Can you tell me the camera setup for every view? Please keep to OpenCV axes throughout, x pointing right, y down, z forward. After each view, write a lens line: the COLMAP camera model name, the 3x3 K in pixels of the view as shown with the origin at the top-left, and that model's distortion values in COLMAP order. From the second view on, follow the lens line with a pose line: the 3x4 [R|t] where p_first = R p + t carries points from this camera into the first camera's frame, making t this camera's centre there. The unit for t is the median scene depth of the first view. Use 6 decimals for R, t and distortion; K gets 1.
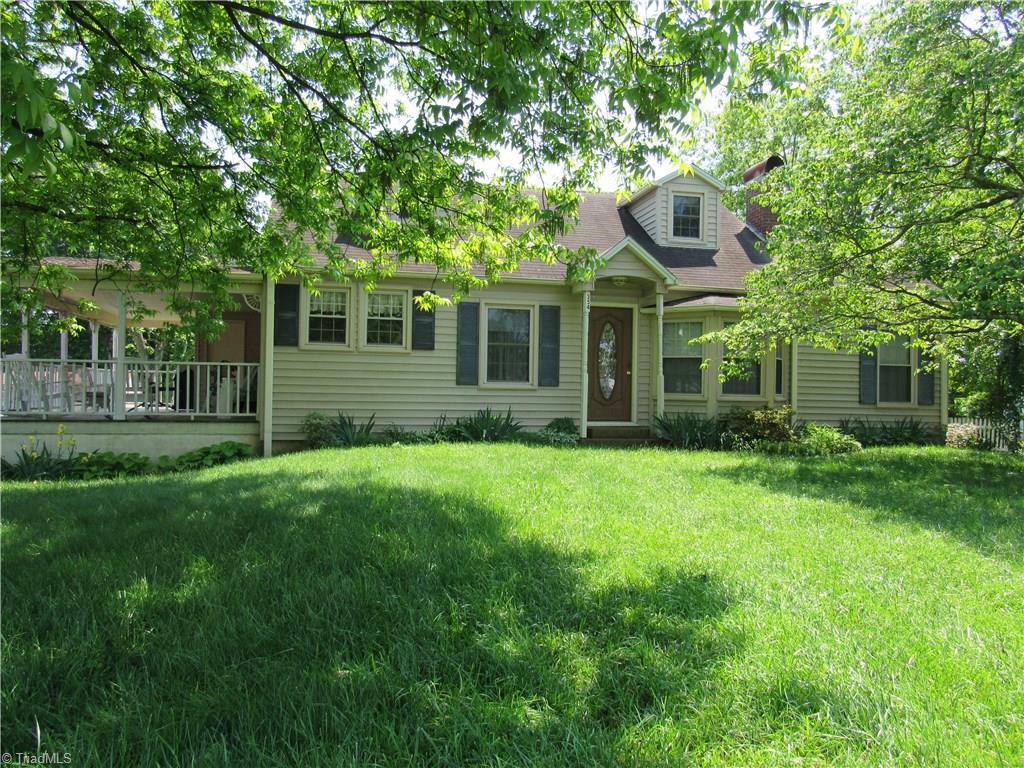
lens RADIAL K [[732.5, 0, 511.4], [0, 732.5, 383.6], [0, 0, 1]] dist [-0.028405, 0.008005]
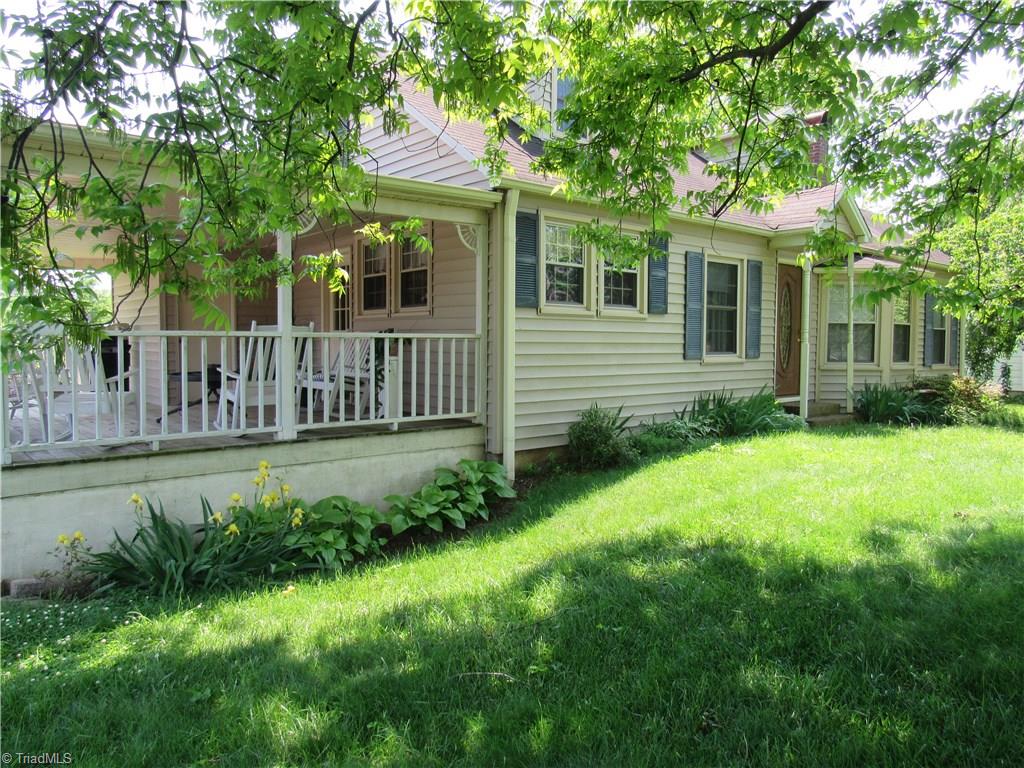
lens RADIAL K [[732.5, 0, 511.7], [0, 732.5, 387.1], [0, 0, 1]] dist [-0.028405, 0.008005]
pose [[0.891643, -0.041418, 0.450840, -0.588232], [0.014650, 0.997925, 0.062704, -0.020560], [-0.452502, -0.049305, 0.890400, 0.398327]]
